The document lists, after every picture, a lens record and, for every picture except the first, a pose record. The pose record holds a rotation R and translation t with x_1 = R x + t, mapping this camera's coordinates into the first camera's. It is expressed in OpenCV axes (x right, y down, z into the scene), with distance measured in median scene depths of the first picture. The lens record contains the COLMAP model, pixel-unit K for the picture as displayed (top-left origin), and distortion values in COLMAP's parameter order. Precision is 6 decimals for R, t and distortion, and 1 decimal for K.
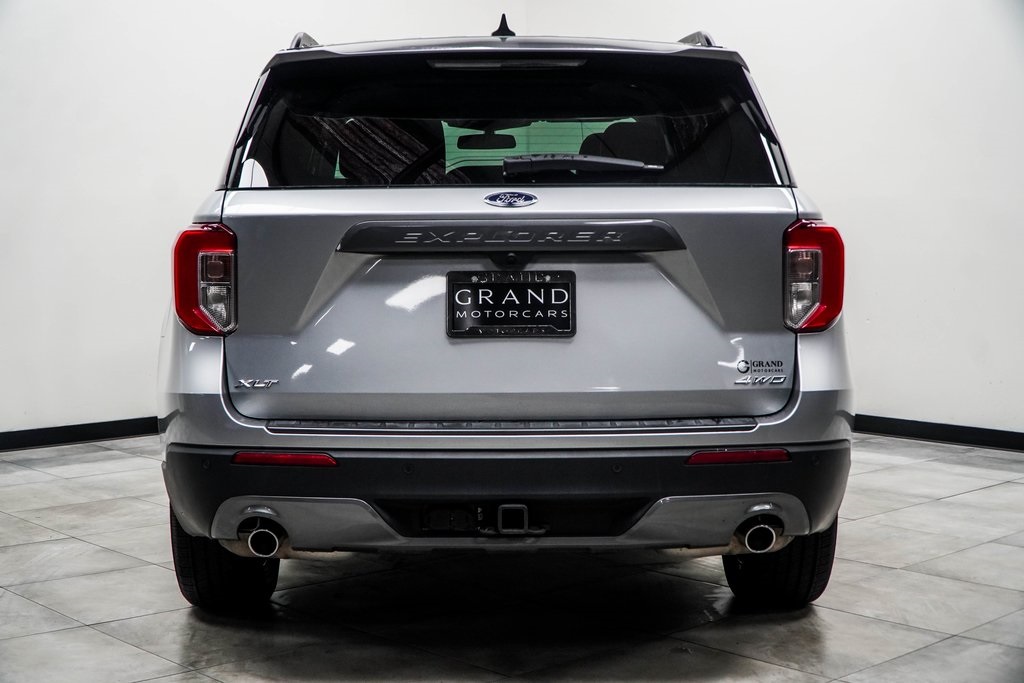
lens RADIAL K [[1532.2, 0, 507.6], [0, 1532.2, 347.7], [0, 0, 1]] dist [0.168645, 0.000000]
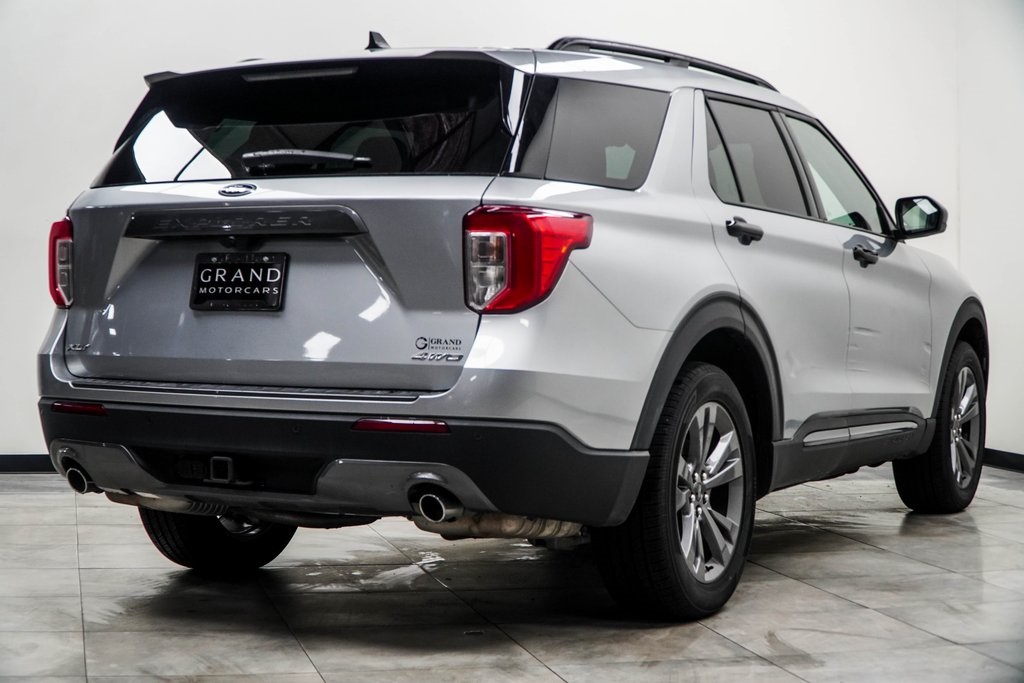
lens RADIAL K [[1744.5, 0, 507.1], [0, 1744.5, 349.6], [0, 0, 1]] dist [-0.193504, 0.000000]
pose [[0.874423, 0.026542, -0.484438, 0.796865], [-0.048728, 0.998258, -0.033260, 0.054467], [0.482711, 0.052689, 0.874193, -0.022654]]
